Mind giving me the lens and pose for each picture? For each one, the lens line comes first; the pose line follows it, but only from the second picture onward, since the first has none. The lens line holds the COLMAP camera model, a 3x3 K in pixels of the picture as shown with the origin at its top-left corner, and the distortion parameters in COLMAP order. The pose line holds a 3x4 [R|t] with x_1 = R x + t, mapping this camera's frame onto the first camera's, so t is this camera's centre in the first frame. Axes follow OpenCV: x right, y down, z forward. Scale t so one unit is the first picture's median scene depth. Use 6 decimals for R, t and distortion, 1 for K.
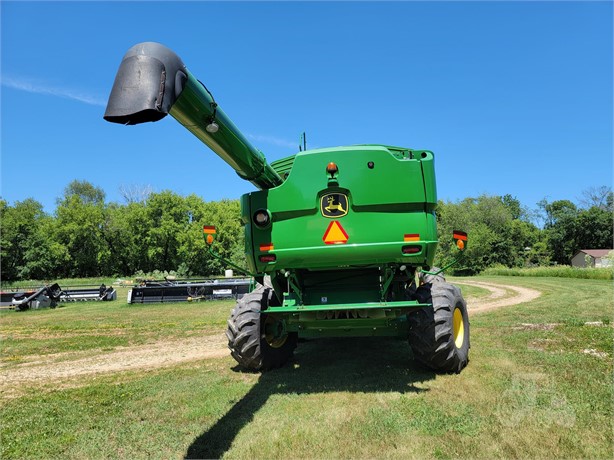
lens RADIAL K [[419.5, 0, 307.0], [0, 419.5, 230.0], [0, 0, 1]] dist [0.065094, -0.062698]
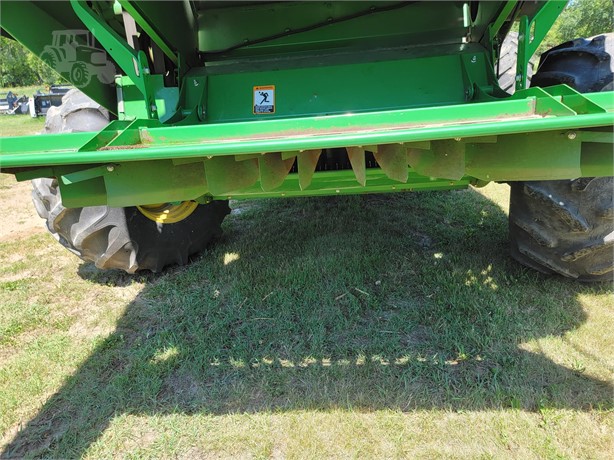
lens RADIAL K [[423.4, 0, 307.0], [0, 423.4, 230.0], [0, 0, 1]] dist [0.052003, -0.004865]
pose [[0.998862, -0.039431, 0.026817, 0.052196], [0.024156, 0.903271, 0.428391, 0.111801], [-0.041115, -0.427255, 0.903196, 0.637099]]
